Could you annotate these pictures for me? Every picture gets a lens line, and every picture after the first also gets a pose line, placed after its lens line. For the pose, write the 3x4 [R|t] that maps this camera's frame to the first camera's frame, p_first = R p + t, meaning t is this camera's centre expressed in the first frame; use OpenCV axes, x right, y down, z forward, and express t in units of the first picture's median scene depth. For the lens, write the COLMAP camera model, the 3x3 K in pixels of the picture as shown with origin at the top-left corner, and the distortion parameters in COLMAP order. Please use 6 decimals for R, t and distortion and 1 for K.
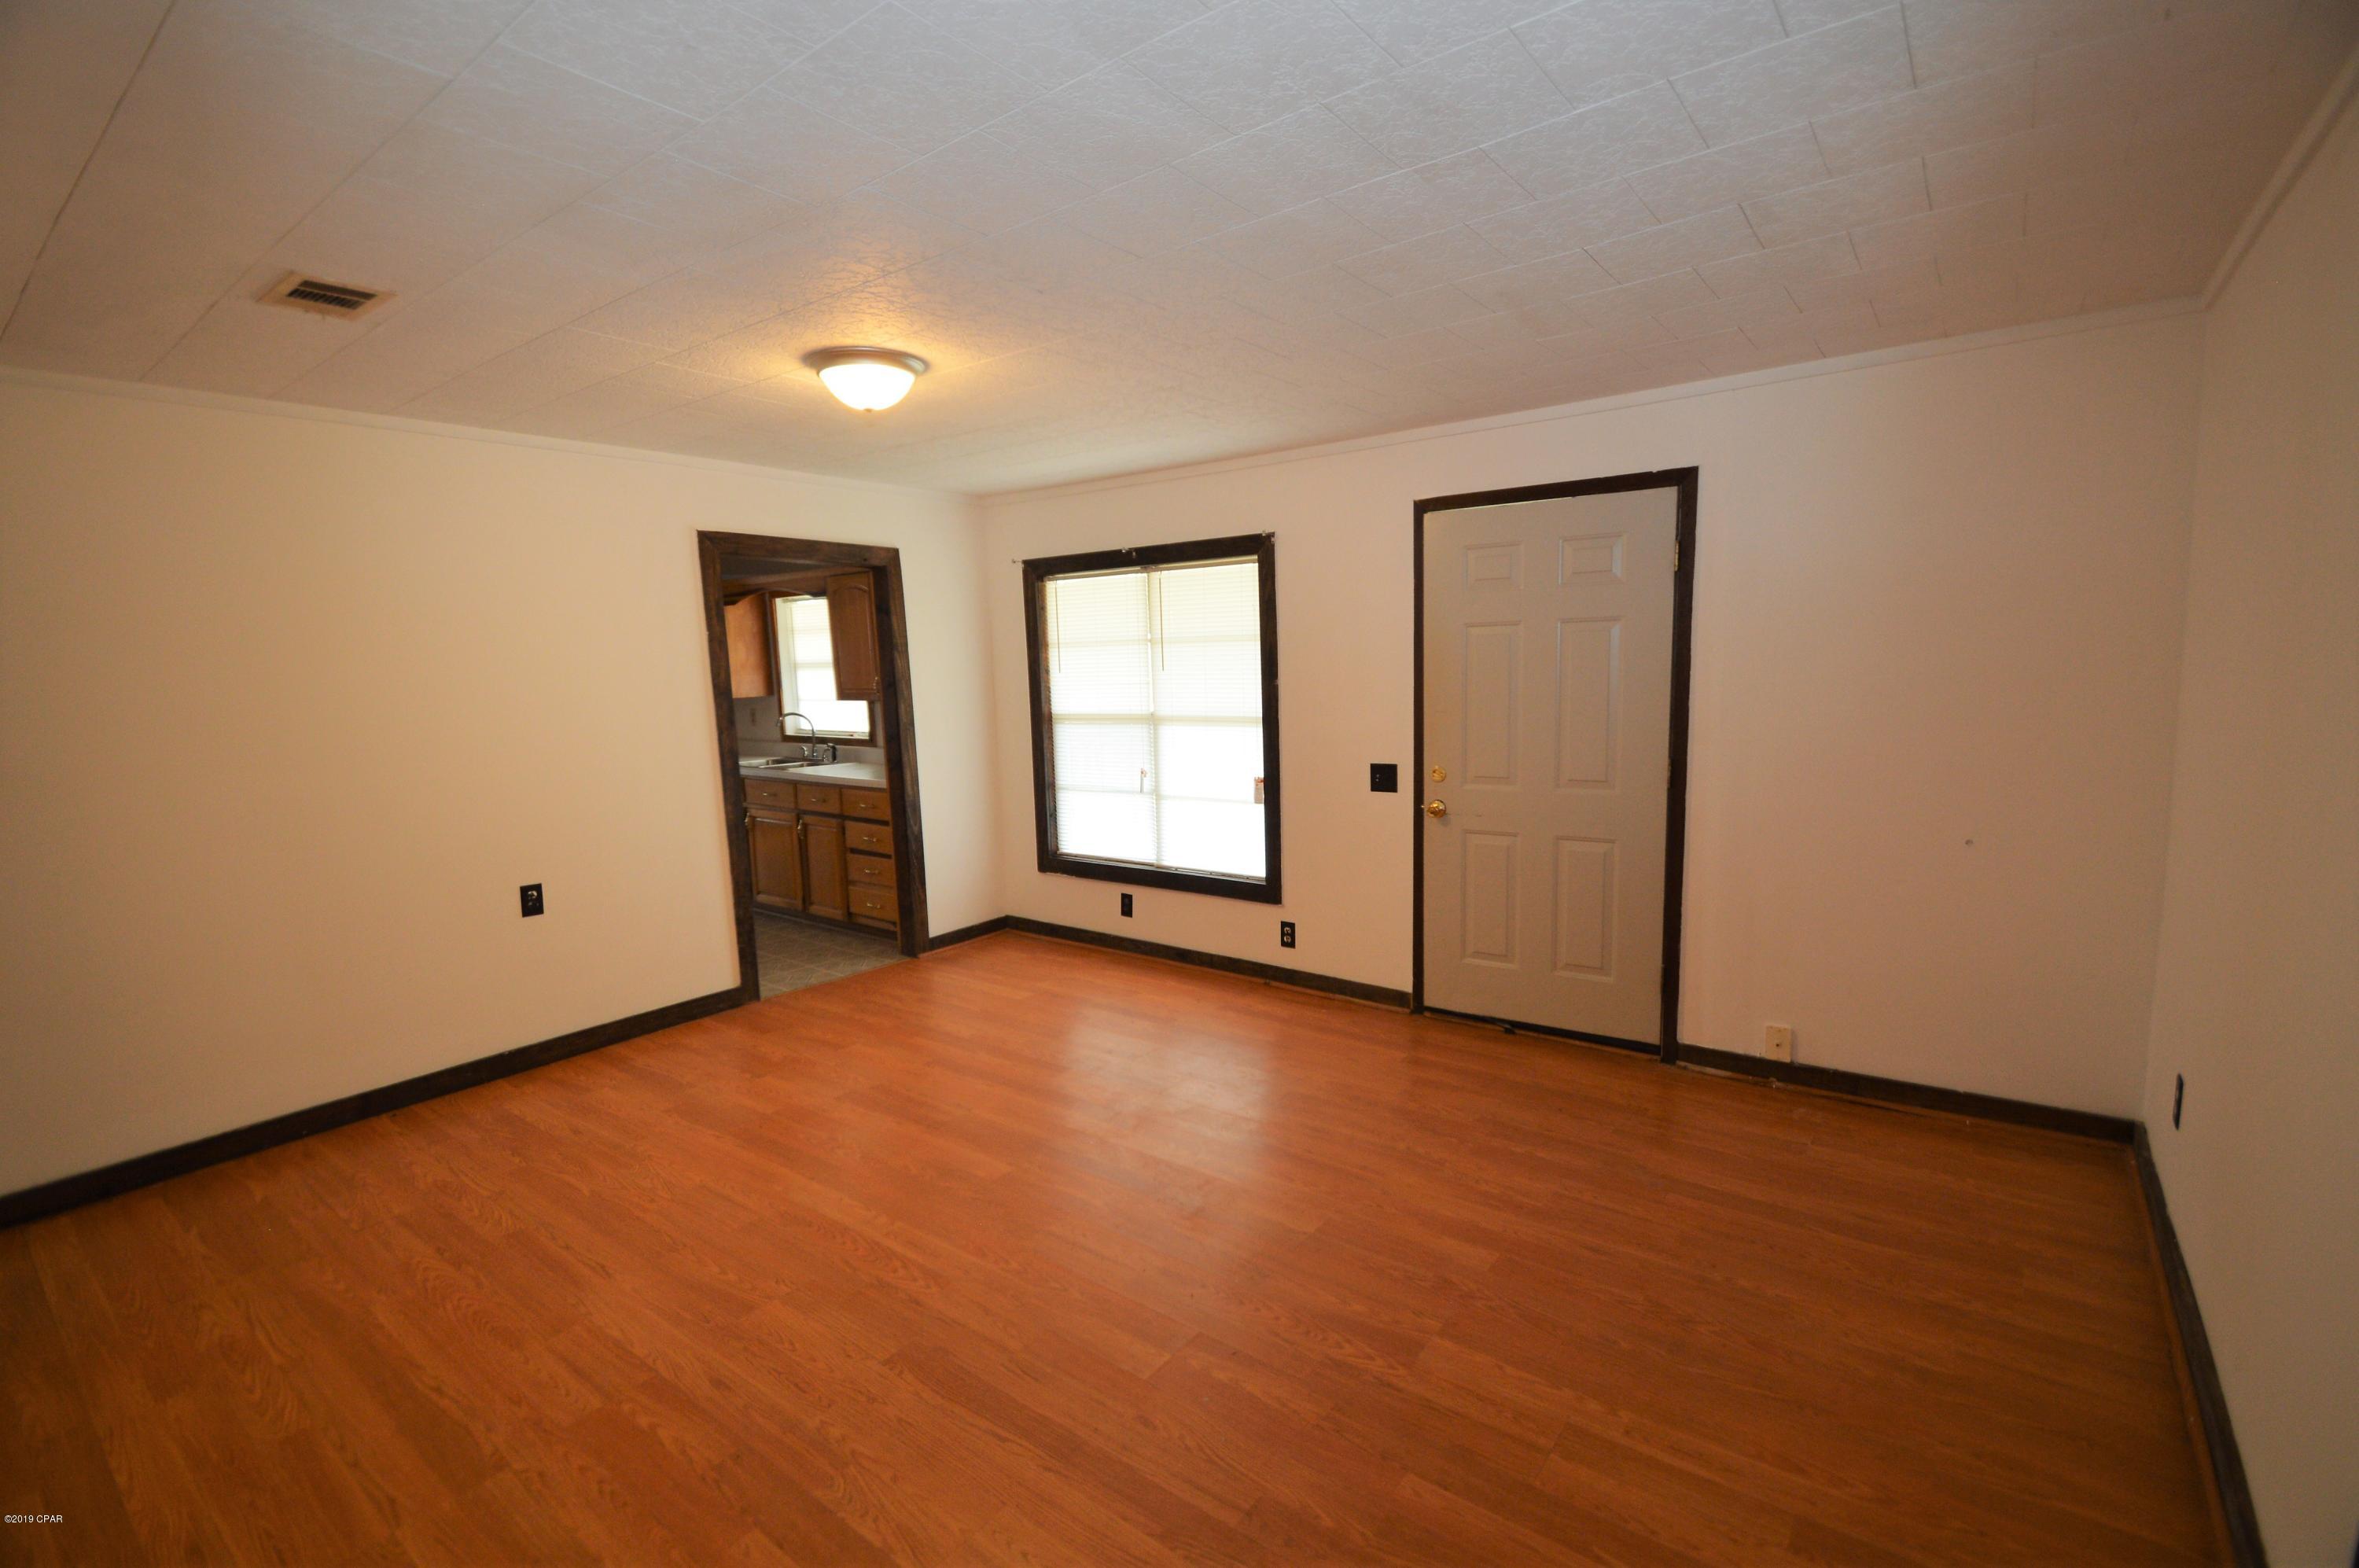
lens RADIAL K [[1050.9, 0, 1156.7], [0, 1050.9, 793.9], [0, 0, 1]] dist [0.019815, -0.020047]
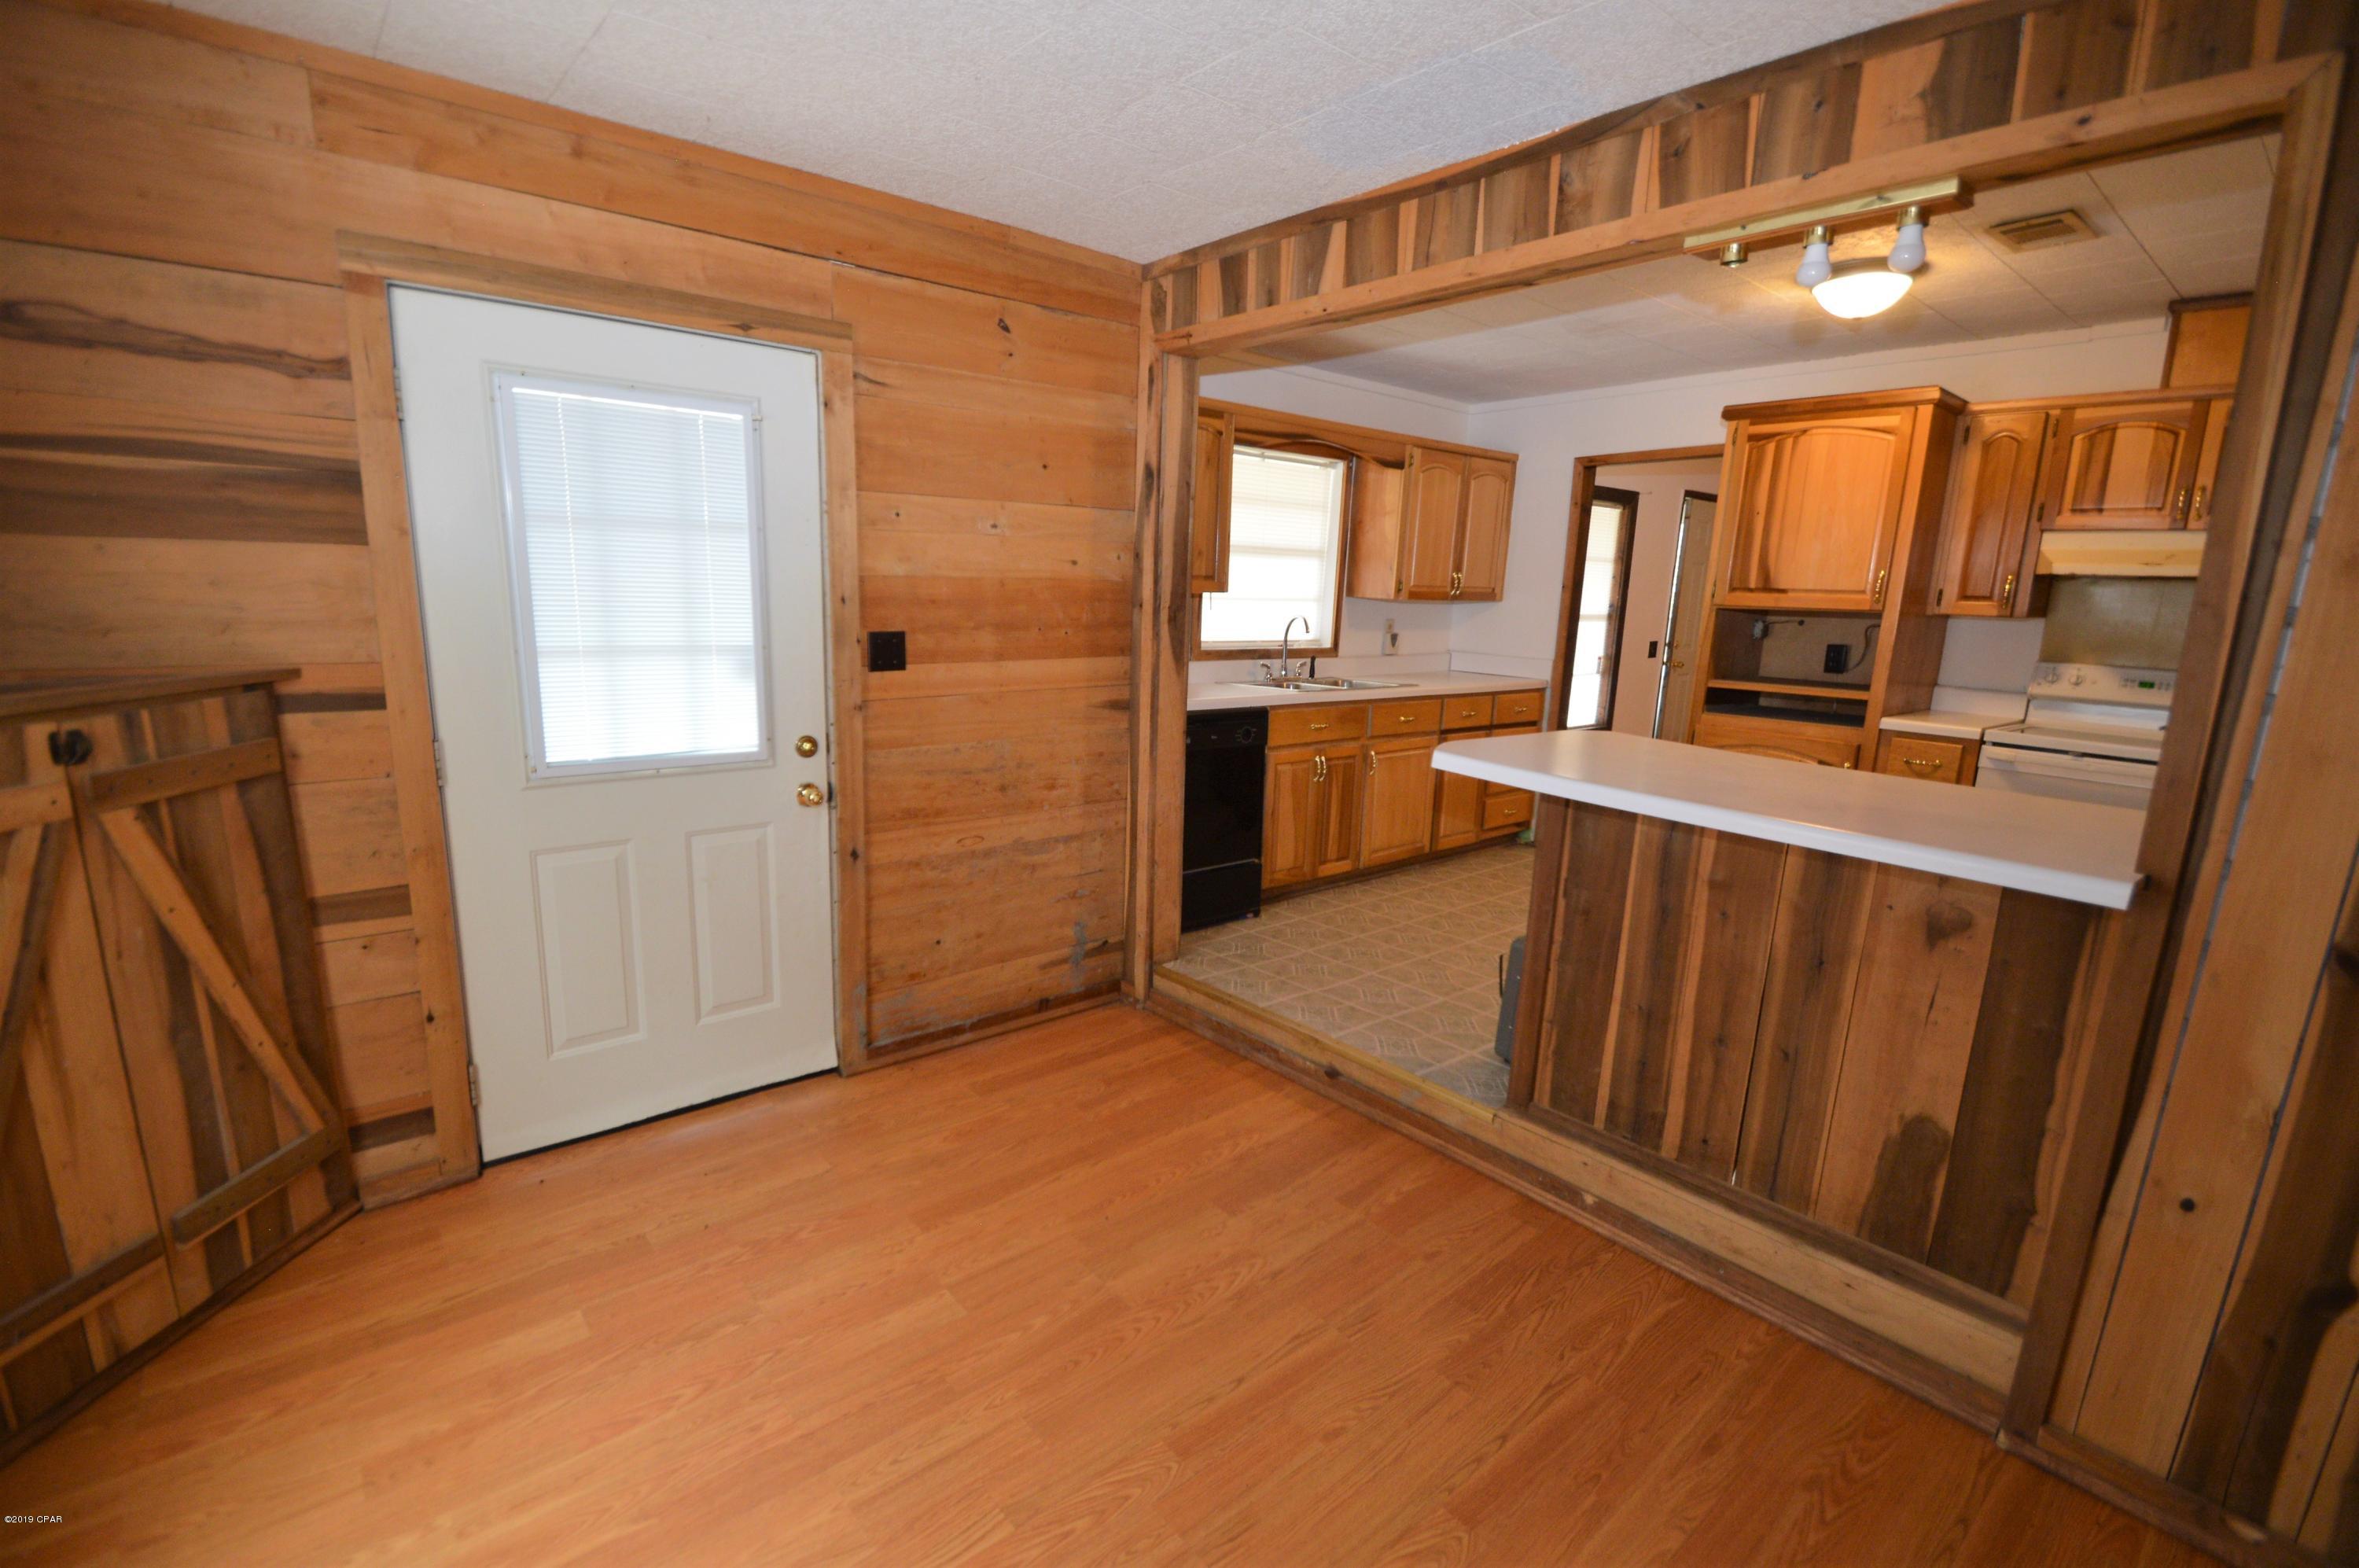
lens RADIAL K [[1050.9, 0, 1156.7], [0, 1050.9, 793.9], [0, 0, 1]] dist [0.019815, -0.020047]
pose [[0.212031, -0.157424, 0.964500, -1.188681], [0.091743, 0.985788, 0.140730, -0.072653], [-0.972947, 0.058647, 0.223461, 1.024869]]
